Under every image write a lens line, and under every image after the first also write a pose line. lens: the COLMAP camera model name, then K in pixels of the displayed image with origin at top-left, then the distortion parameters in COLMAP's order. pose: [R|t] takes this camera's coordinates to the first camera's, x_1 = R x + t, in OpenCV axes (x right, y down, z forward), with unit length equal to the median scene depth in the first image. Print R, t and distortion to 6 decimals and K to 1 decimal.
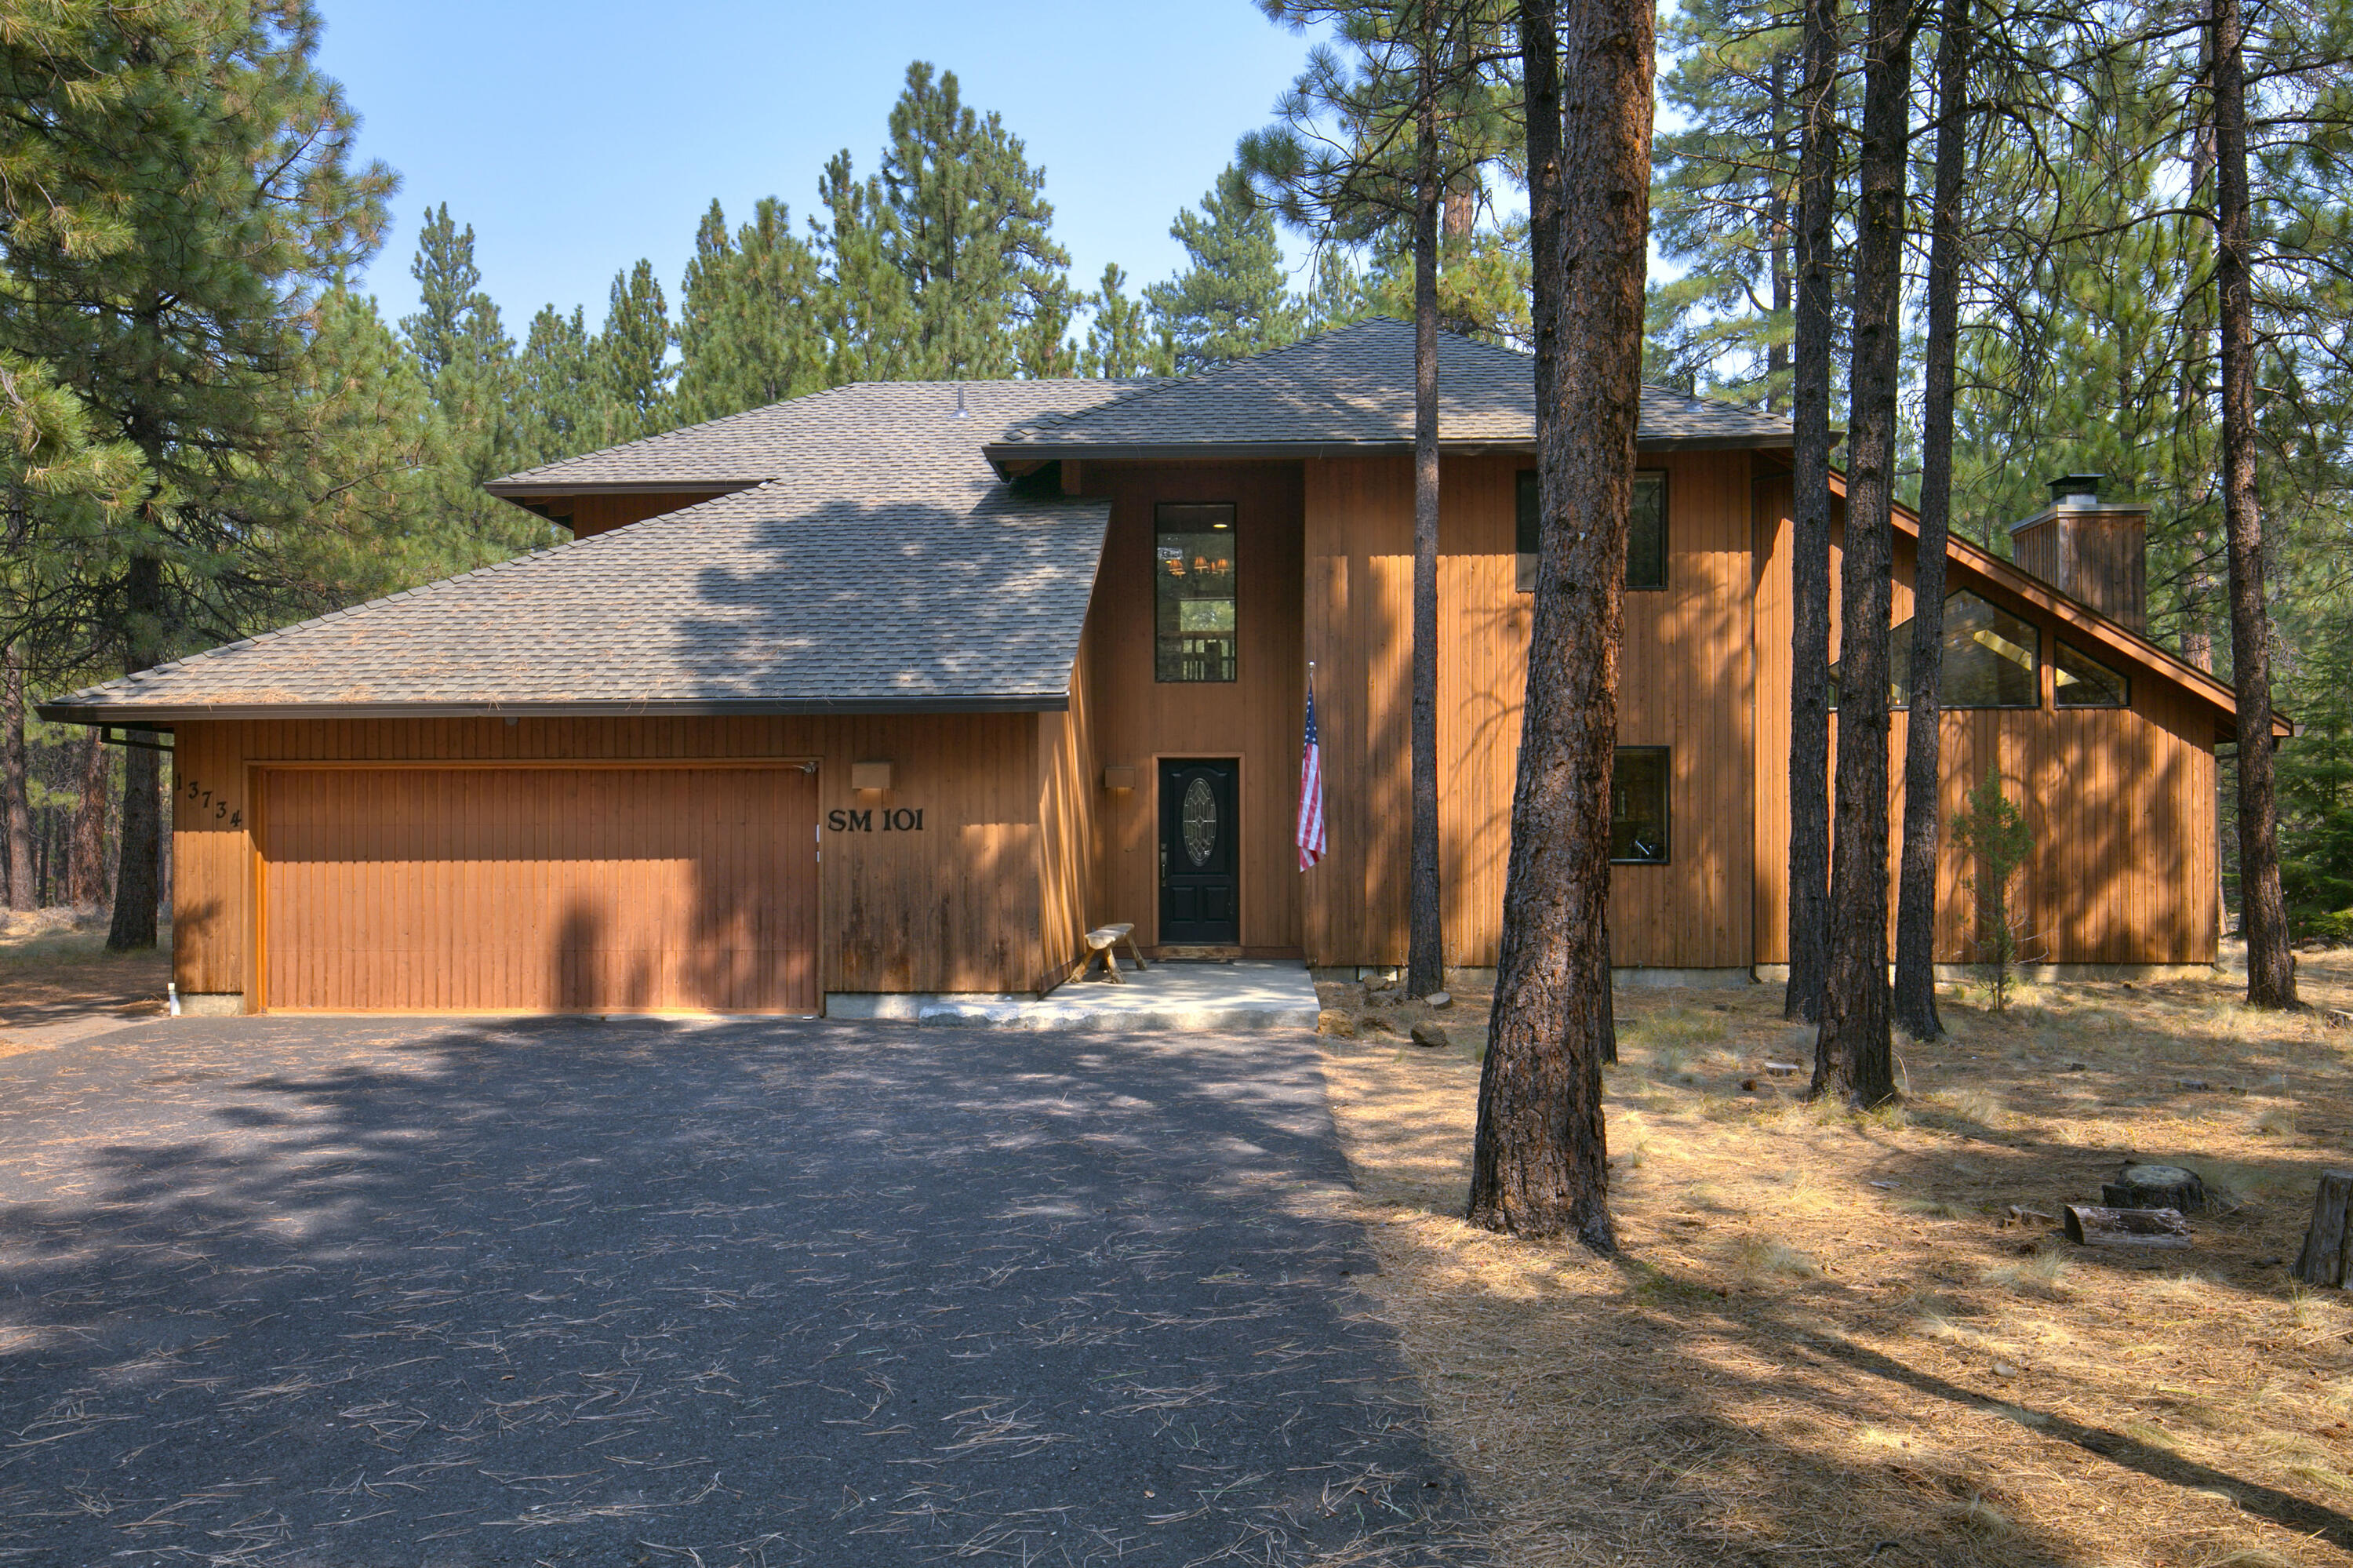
lens RADIAL K [[2025.0, 0, 1176.5], [0, 2025.0, 784.0], [0, 0, 1]] dist [0.233432, -0.000842]
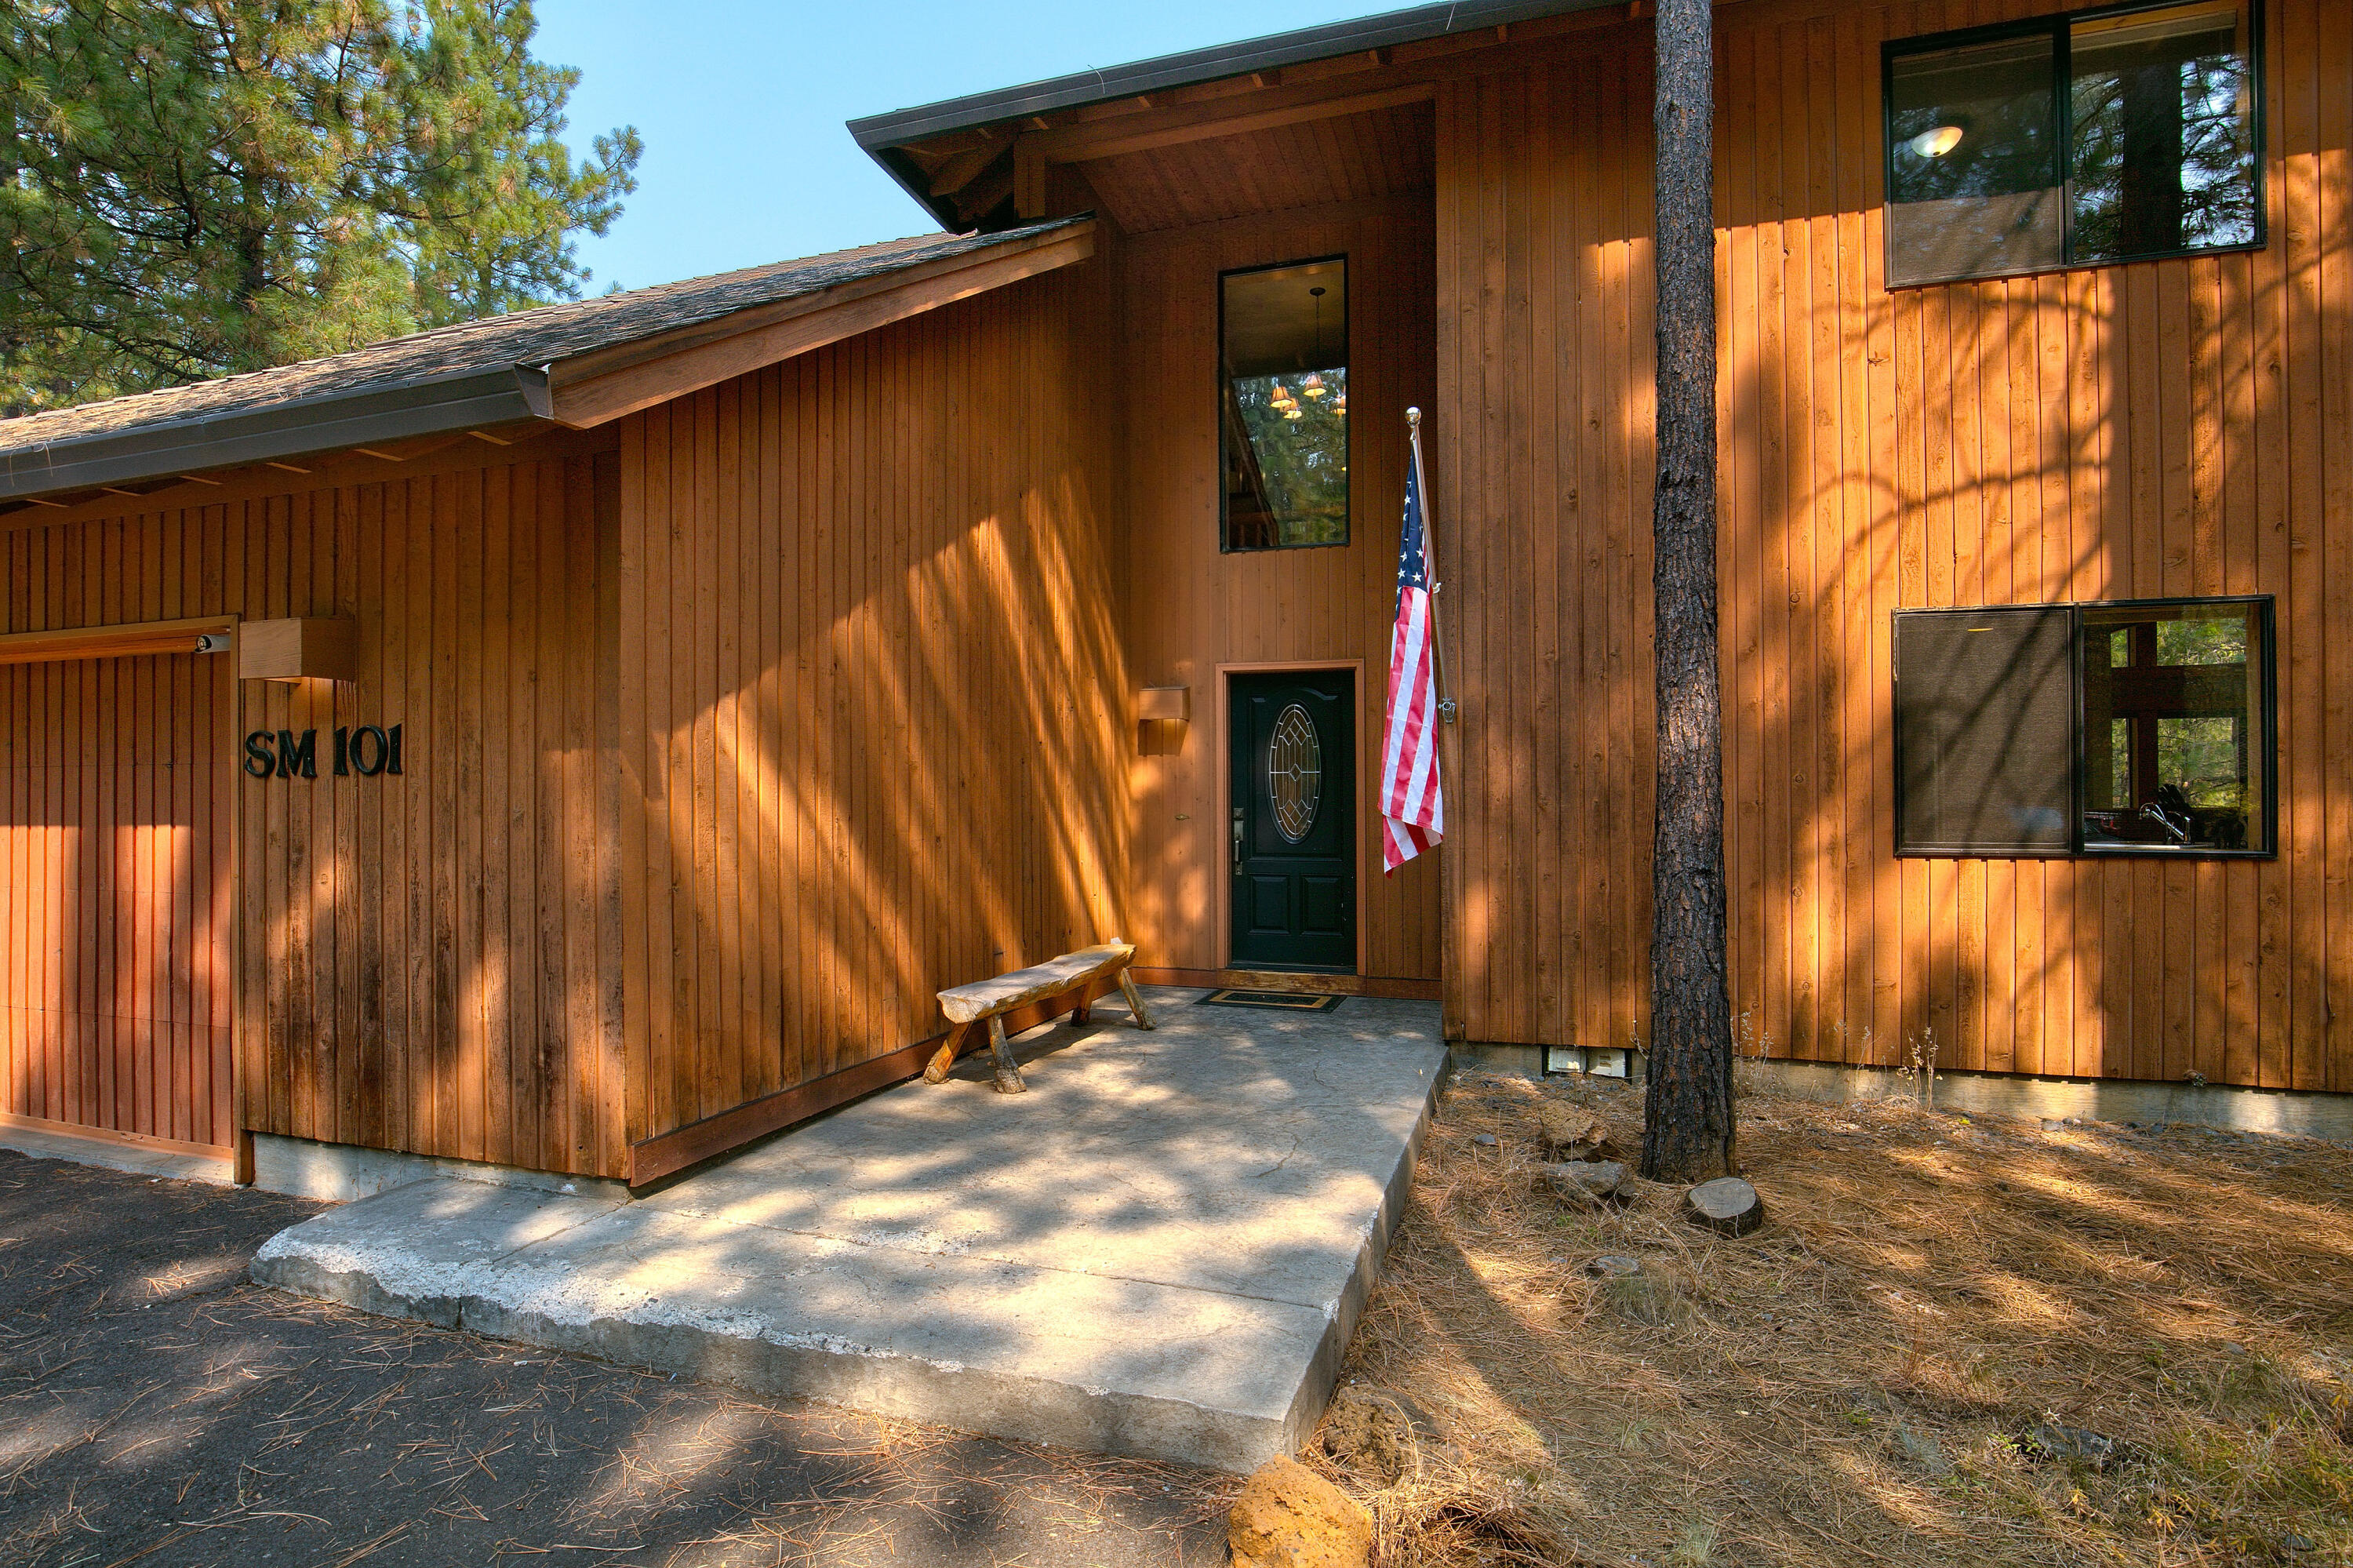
lens RADIAL K [[1170.2, 0, 1161.7], [0, 1170.2, 758.9], [0, 0, 1]] dist [0.000213, -0.013252]
pose [[0.958508, -0.008274, -0.284945, 0.087324], [0.005593, 0.999932, -0.010219, 0.020626], [0.285010, 0.008202, 0.958489, 0.738614]]
